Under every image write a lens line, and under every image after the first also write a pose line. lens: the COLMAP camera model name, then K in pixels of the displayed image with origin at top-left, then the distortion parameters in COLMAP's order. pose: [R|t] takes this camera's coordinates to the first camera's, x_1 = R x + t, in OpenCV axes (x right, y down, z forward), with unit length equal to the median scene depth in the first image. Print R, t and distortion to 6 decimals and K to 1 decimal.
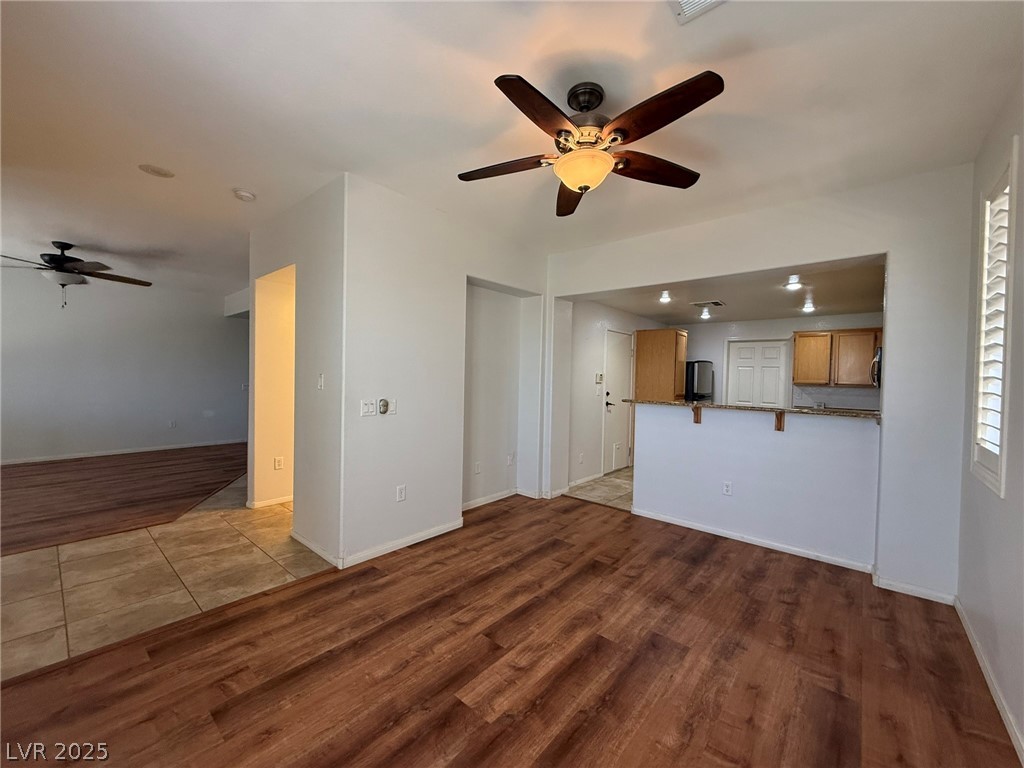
lens RADIAL K [[407.9, 0, 512.4], [0, 407.9, 386.9], [0, 0, 1]] dist [-0.003303, -0.000174]
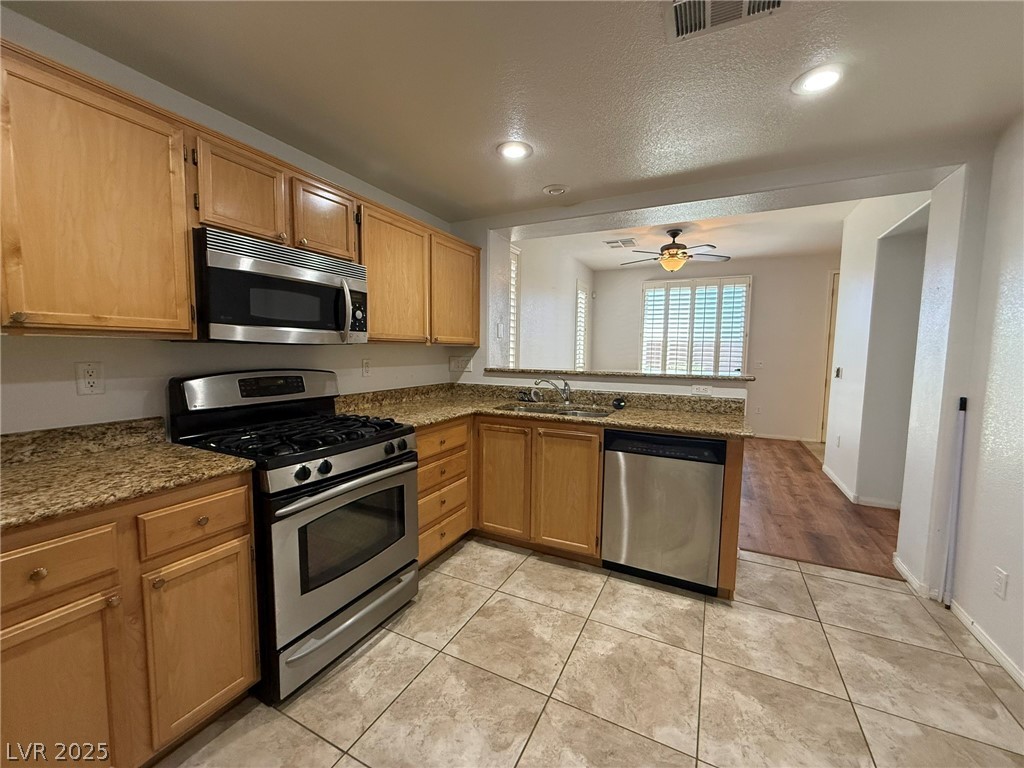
lens RADIAL K [[407.9, 0, 513.2], [0, 407.9, 387.2], [0, 0, 1]] dist [-0.003303, -0.000174]
pose [[-0.968602, -0.007570, -0.248500, 1.200881], [-0.034737, 0.993852, 0.105124, -0.007228], [0.246176, 0.110455, -0.962911, 2.259454]]
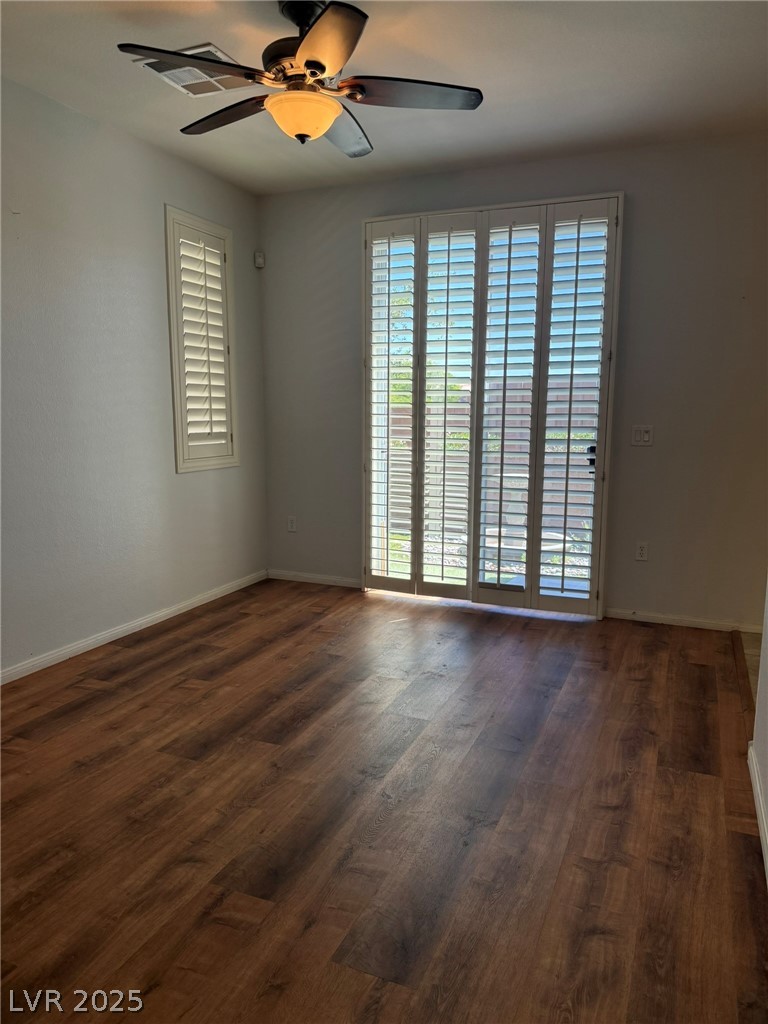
lens RADIAL K [[719.8, 0, 386.9], [0, 719.8, 511.7], [0, 0, 1]] dist [-0.006342, -0.004142]
pose [[-0.952613, 0.019870, -0.303537, 0.318831], [-0.031059, 0.986296, 0.162038, -0.013075], [0.302597, 0.163787, -0.938940, 1.716562]]
